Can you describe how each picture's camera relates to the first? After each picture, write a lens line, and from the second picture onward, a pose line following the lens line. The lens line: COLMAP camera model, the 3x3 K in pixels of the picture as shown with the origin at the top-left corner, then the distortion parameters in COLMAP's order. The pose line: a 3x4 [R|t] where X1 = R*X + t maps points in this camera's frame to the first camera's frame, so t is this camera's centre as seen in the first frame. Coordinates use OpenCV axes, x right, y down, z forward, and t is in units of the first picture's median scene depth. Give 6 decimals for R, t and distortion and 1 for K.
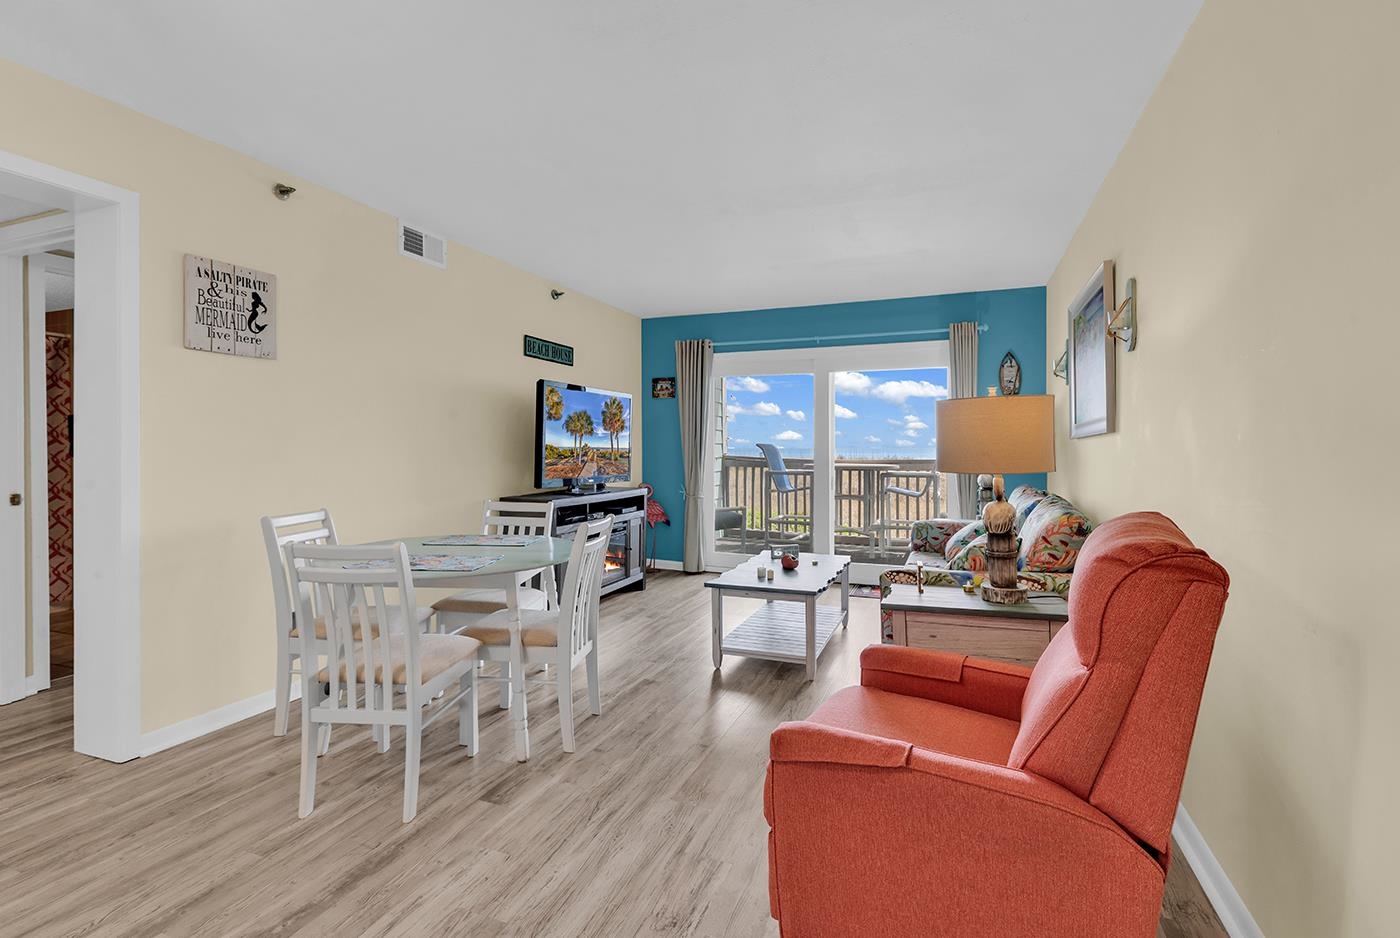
lens RADIAL K [[653.4, 0, 728.8], [0, 653.4, 449.5], [0, 0, 1]] dist [-0.000162, 0.001001]
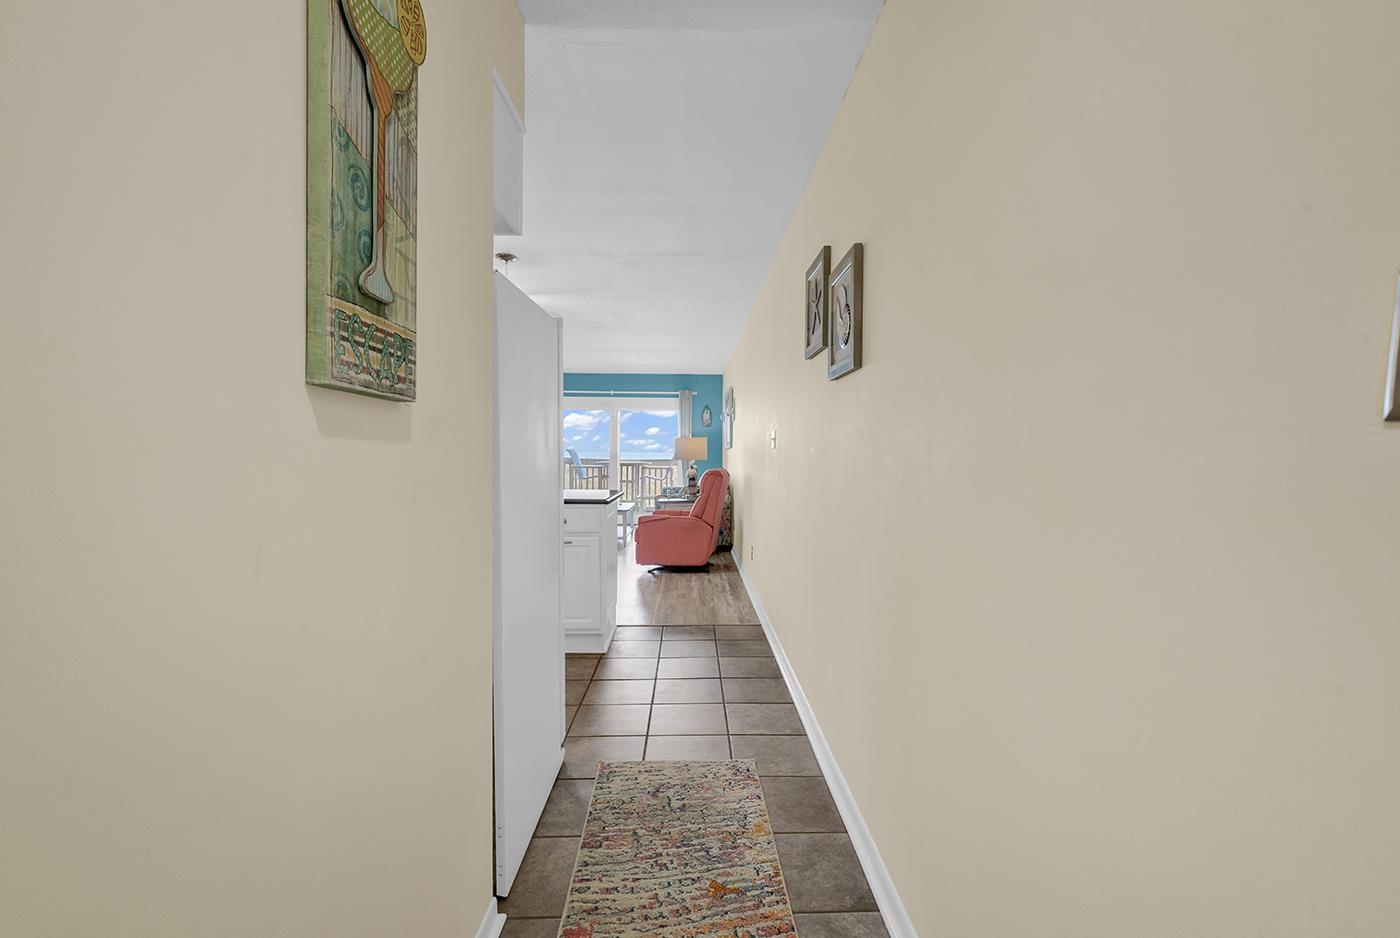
lens RADIAL K [[653.4, 0, 695.8], [0, 653.4, 469.8], [0, 0, 1]] dist [-0.000162, 0.001001]
pose [[0.939705, -0.003503, 0.341967, -0.280215], [-0.005708, 0.999648, 0.025924, -0.002217], [-0.341938, -0.026312, 0.939354, -0.850114]]
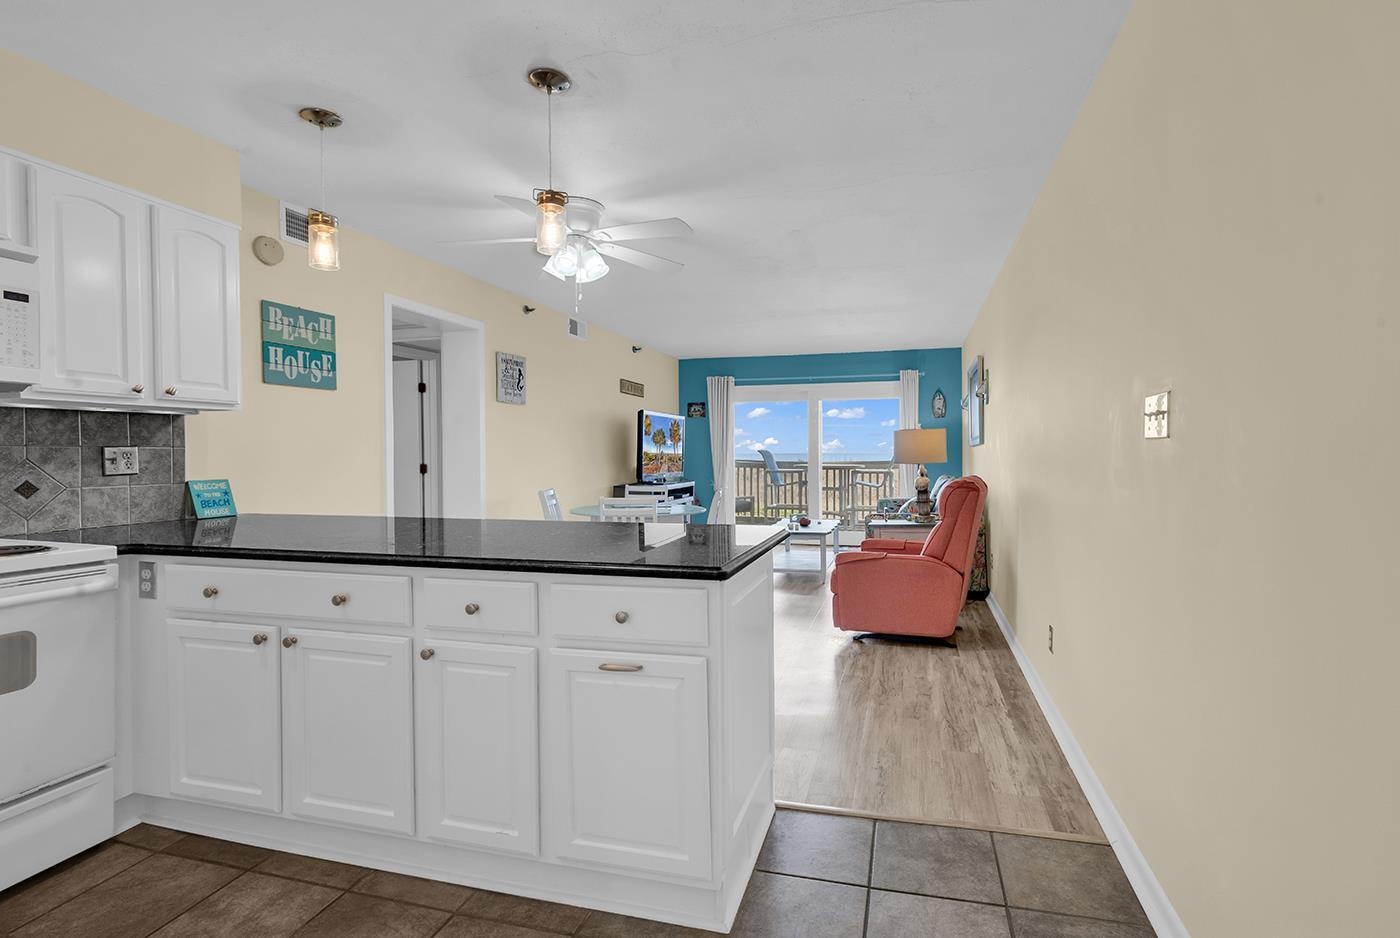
lens RADIAL K [[653.4, 0, 704.3], [0, 653.4, 460.6], [0, 0, 1]] dist [-0.000162, 0.001001]
pose [[0.999427, -0.006046, 0.033295, -0.156352], [0.005770, 0.999948, 0.008384, 0.001299], [-0.033344, -0.008187, 0.999410, -0.467606]]
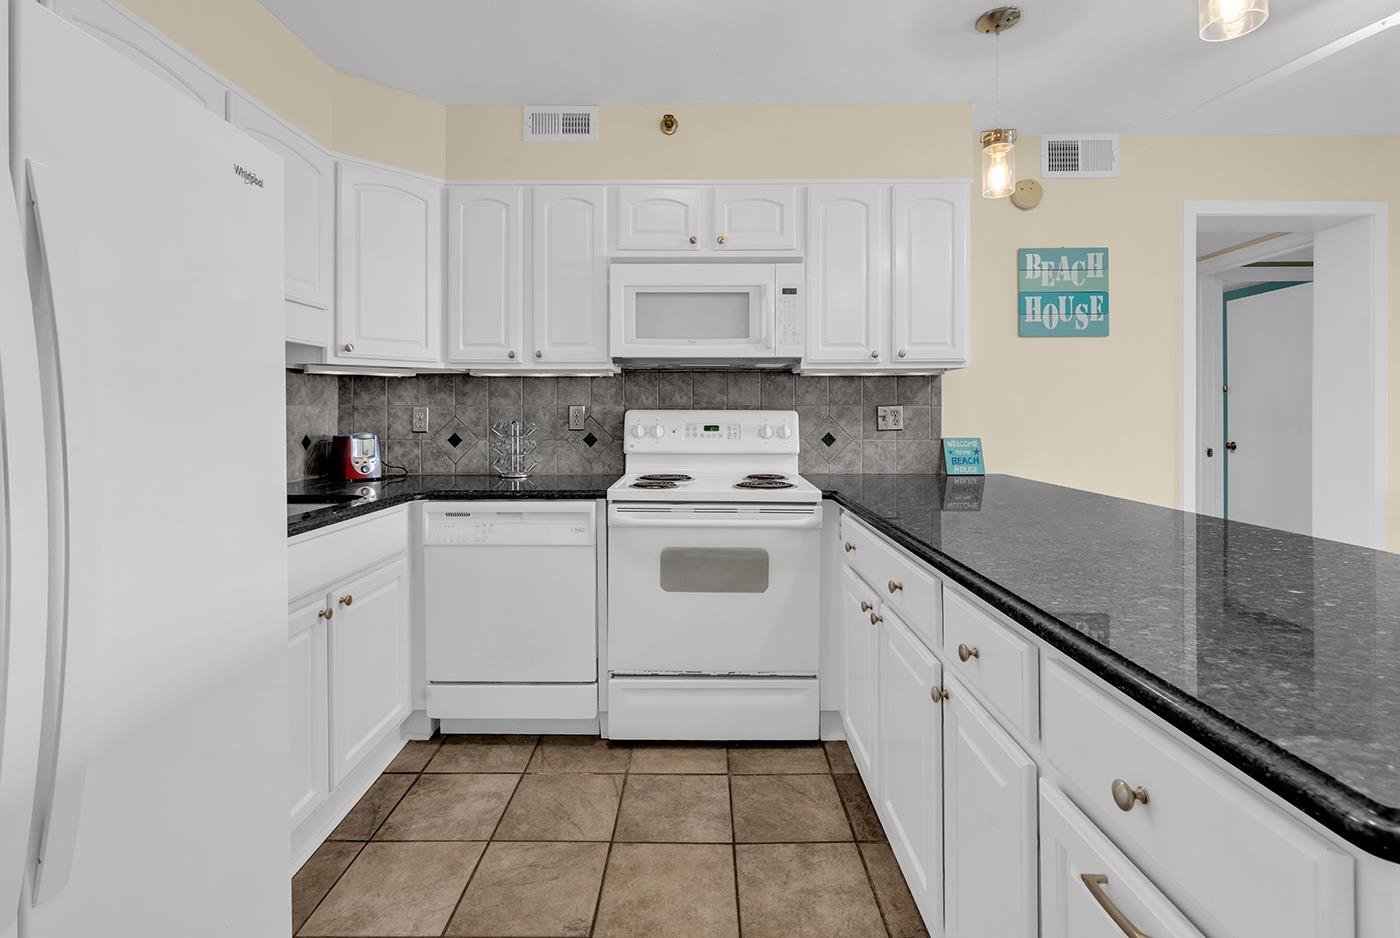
lens RADIAL K [[653.4, 0, 707.9], [0, 653.4, 420.0], [0, 0, 1]] dist [-0.000162, 0.001001]
pose [[0.337801, 0.006934, -0.941192, -0.095703], [0.000618, 0.999971, 0.007589, 0.000342], [0.941217, -0.003145, 0.337787, -0.293008]]
